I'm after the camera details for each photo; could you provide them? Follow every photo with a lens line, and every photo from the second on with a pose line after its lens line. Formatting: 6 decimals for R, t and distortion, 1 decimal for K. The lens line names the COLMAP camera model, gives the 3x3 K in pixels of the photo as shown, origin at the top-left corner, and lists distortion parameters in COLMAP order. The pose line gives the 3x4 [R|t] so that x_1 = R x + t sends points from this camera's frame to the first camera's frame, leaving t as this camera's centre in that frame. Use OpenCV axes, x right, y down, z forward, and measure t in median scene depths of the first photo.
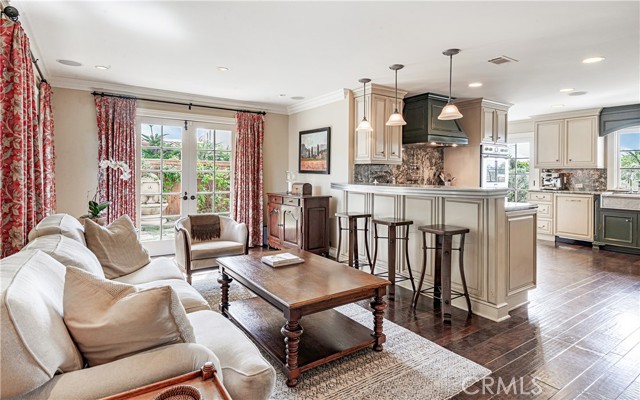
lens RADIAL K [[333.6, 0, 295.7], [0, 333.6, 175.7], [0, 0, 1]] dist [-0.004084, -0.008752]
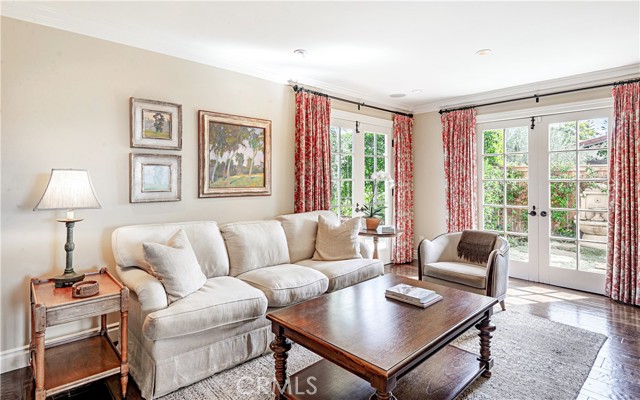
lens RADIAL K [[333.6, 0, 292.4], [0, 333.6, 182.4], [0, 0, 1]] dist [-0.004084, -0.008752]
pose [[0.157944, -0.005944, -0.987430, 0.405561], [0.001004, 0.999982, -0.005859, -0.004324], [0.987448, -0.000066, 0.157947, 0.330950]]
